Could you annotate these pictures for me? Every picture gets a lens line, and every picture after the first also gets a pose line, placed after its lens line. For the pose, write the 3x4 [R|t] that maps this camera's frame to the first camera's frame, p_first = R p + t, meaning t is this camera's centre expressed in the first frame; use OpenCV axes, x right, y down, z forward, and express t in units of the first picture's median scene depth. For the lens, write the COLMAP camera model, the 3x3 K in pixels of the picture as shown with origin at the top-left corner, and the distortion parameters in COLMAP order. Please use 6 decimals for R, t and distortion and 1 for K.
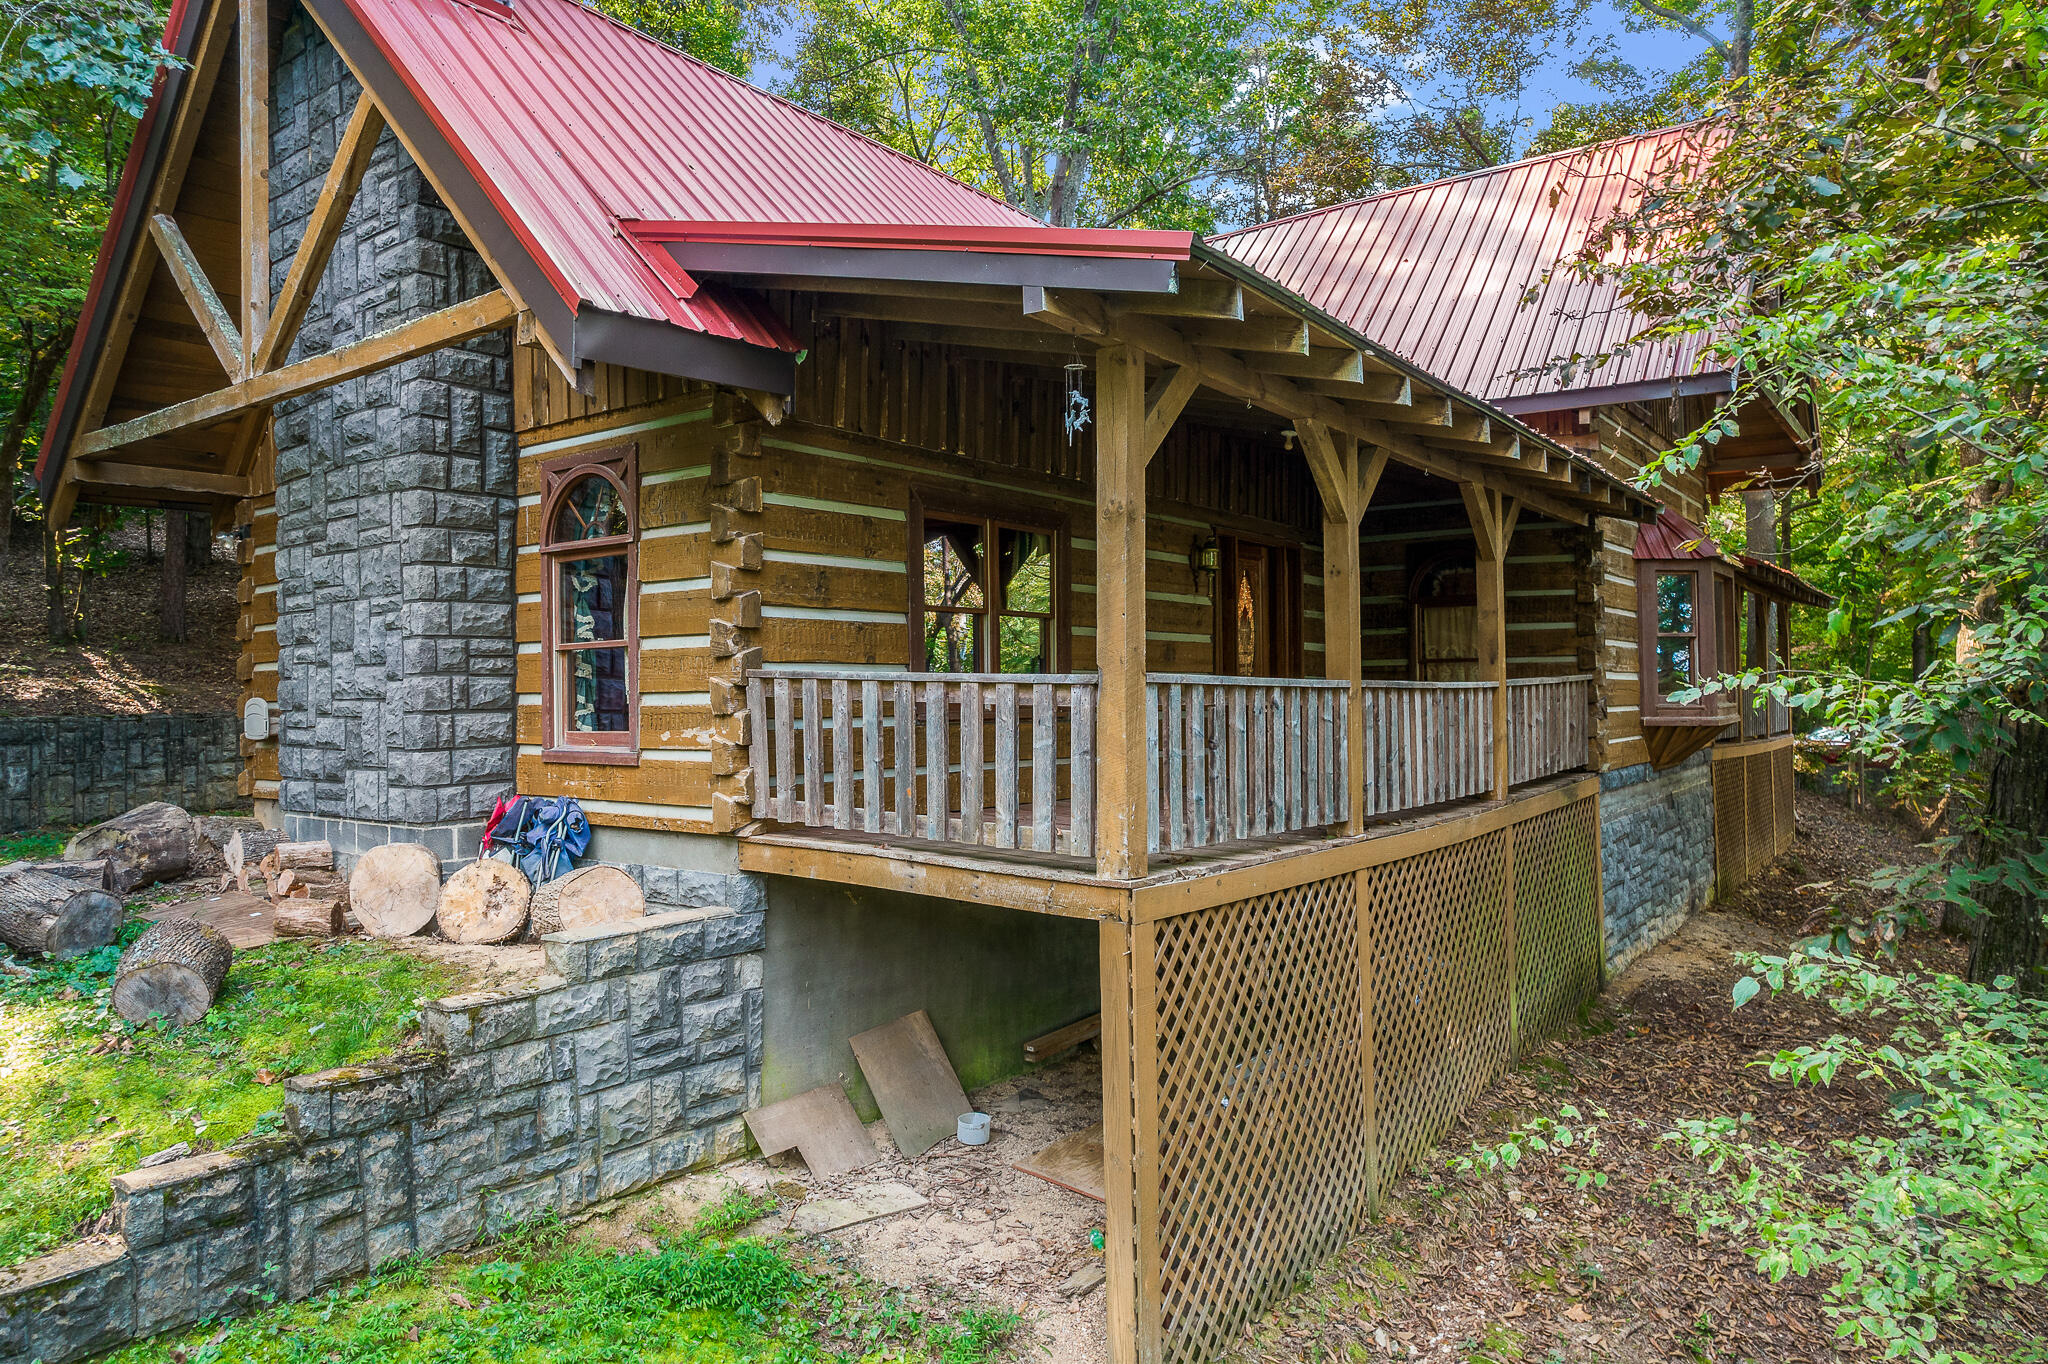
lens RADIAL K [[1272.6, 0, 1024.0], [0, 1272.6, 682.0], [0, 0, 1]] dist [-0.024025, -0.001587]
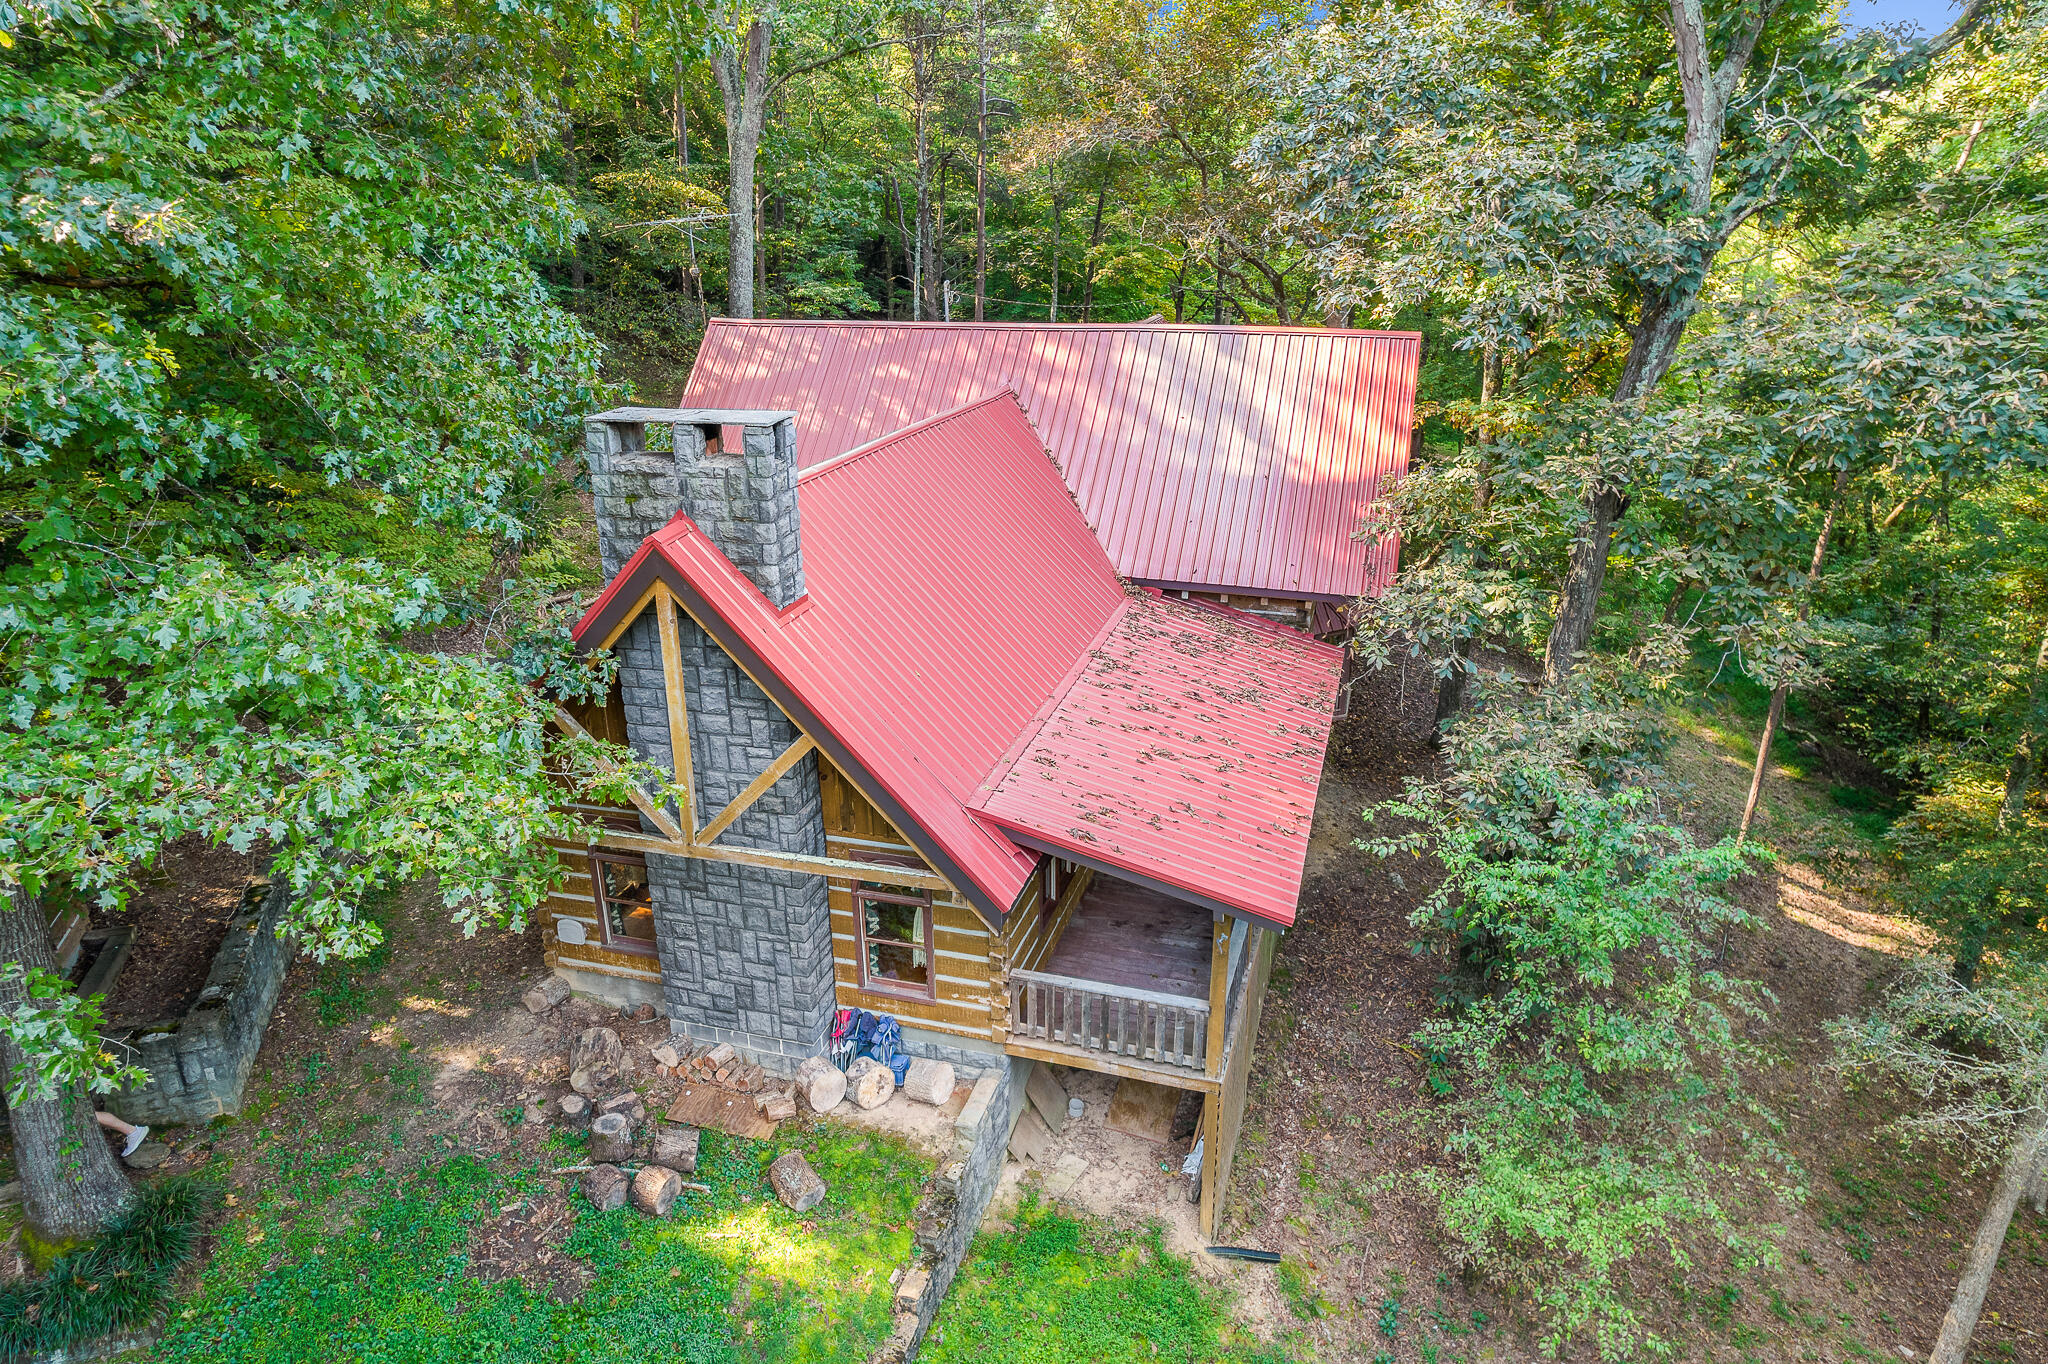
lens RADIAL K [[1286.5, 0, 1001.5], [0, 1286.5, 688.1], [0, 0, 1]] dist [-0.062534, 0.058602]
pose [[0.940243, -0.116263, 0.320042, -0.828020], [-0.002657, 0.937369, 0.348328, -1.149098], [-0.340495, -0.328363, 0.881045, -0.664125]]
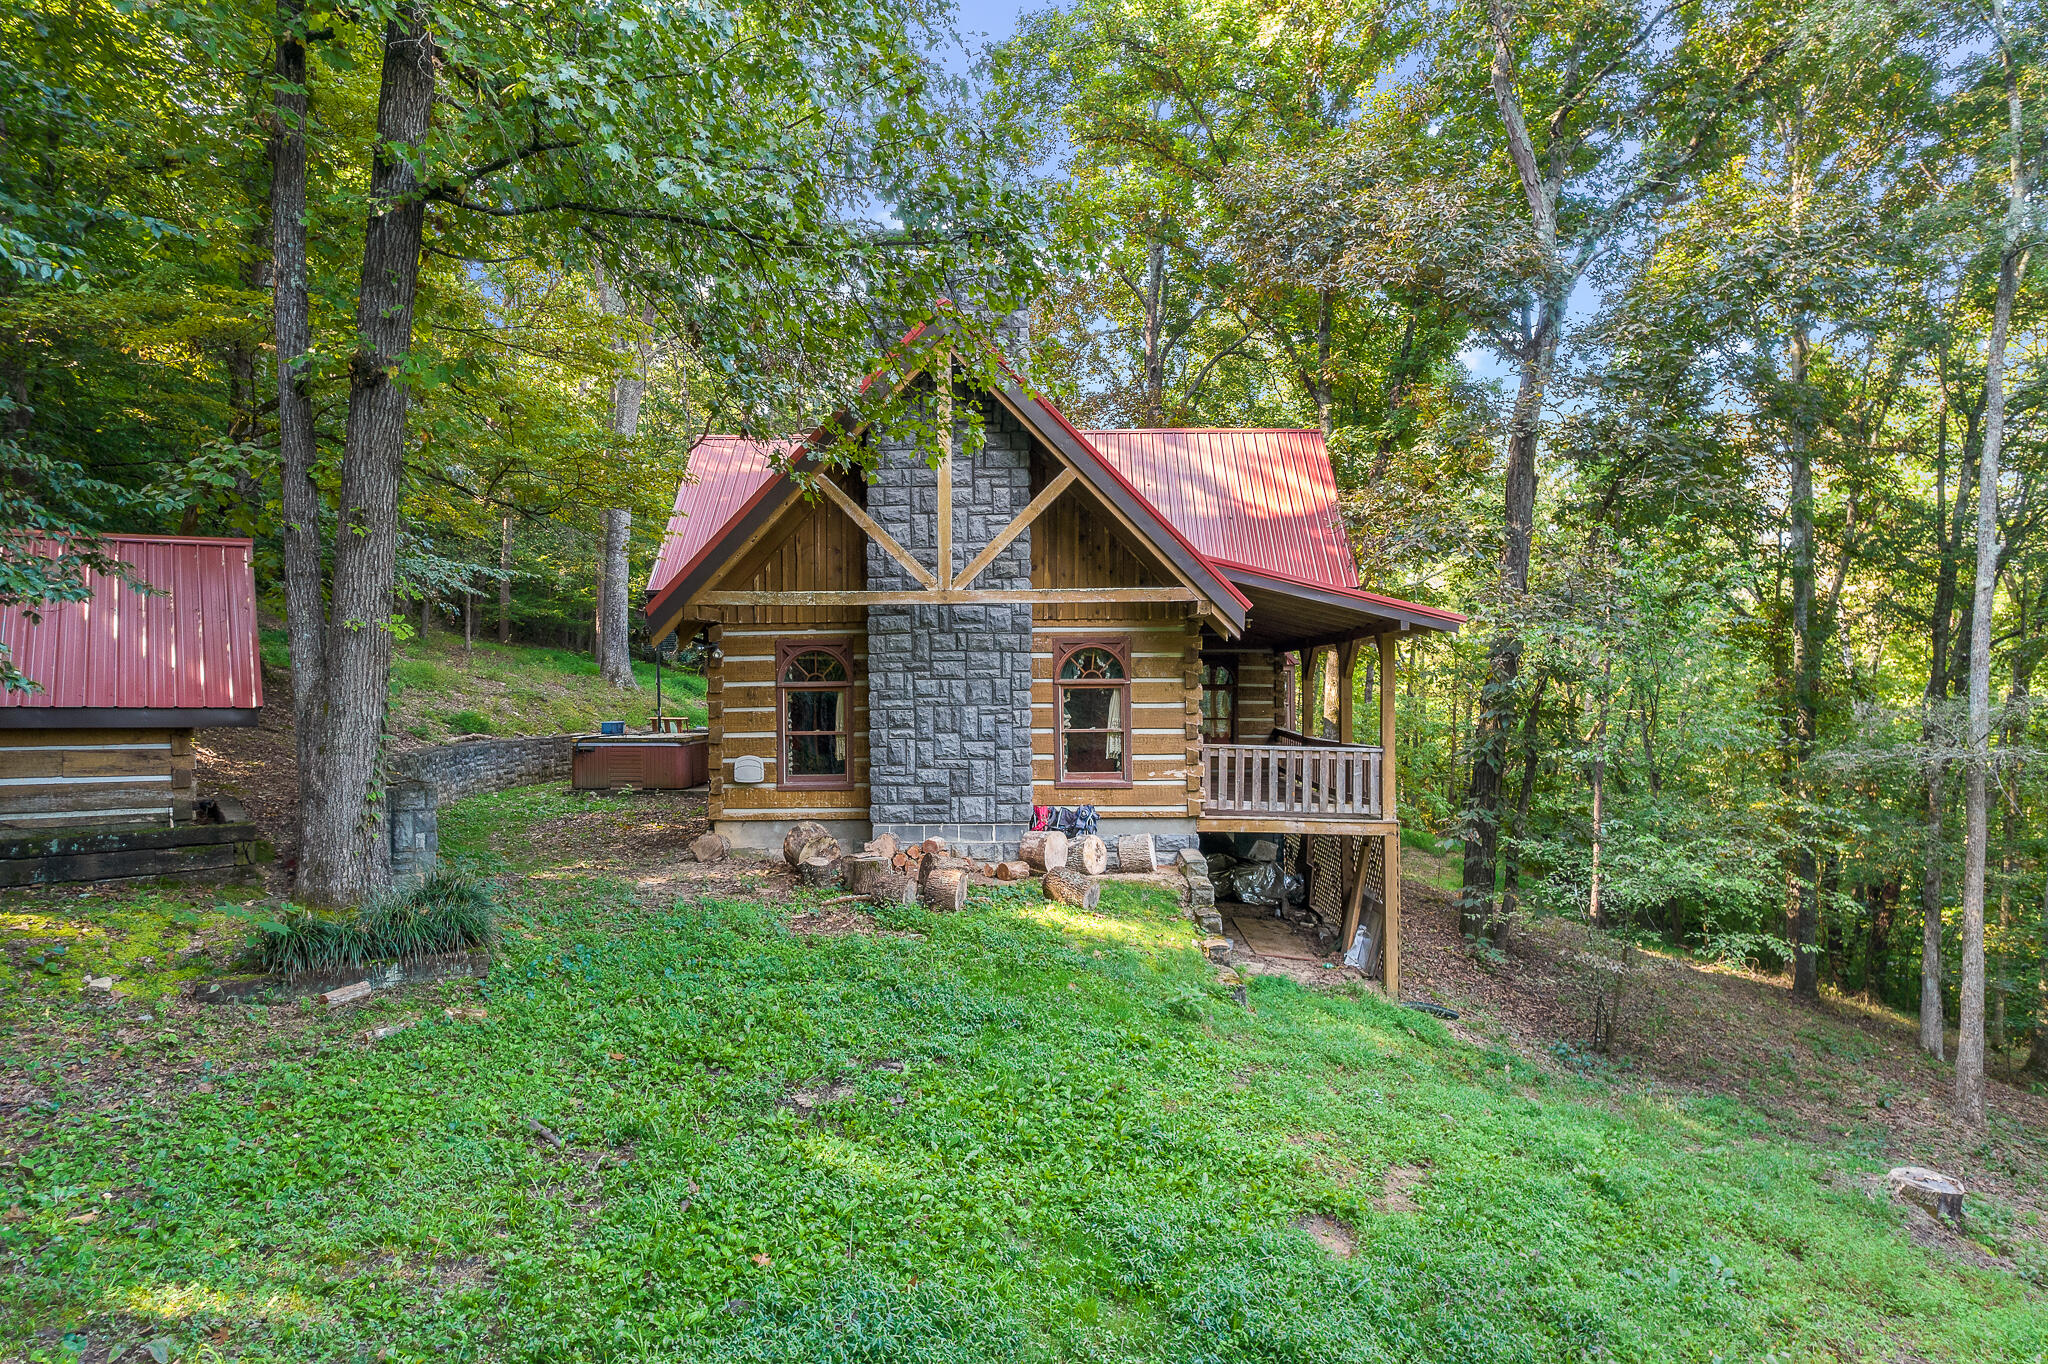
lens RADIAL K [[1286.5, 0, 1001.5], [0, 1286.5, 688.1], [0, 0, 1]] dist [-0.062534, 0.058602]
pose [[0.818123, 0.008660, 0.574978, -1.811486], [-0.008745, 0.999958, -0.002617, -0.099468], [-0.574977, -0.002887, 0.818165, -0.670340]]
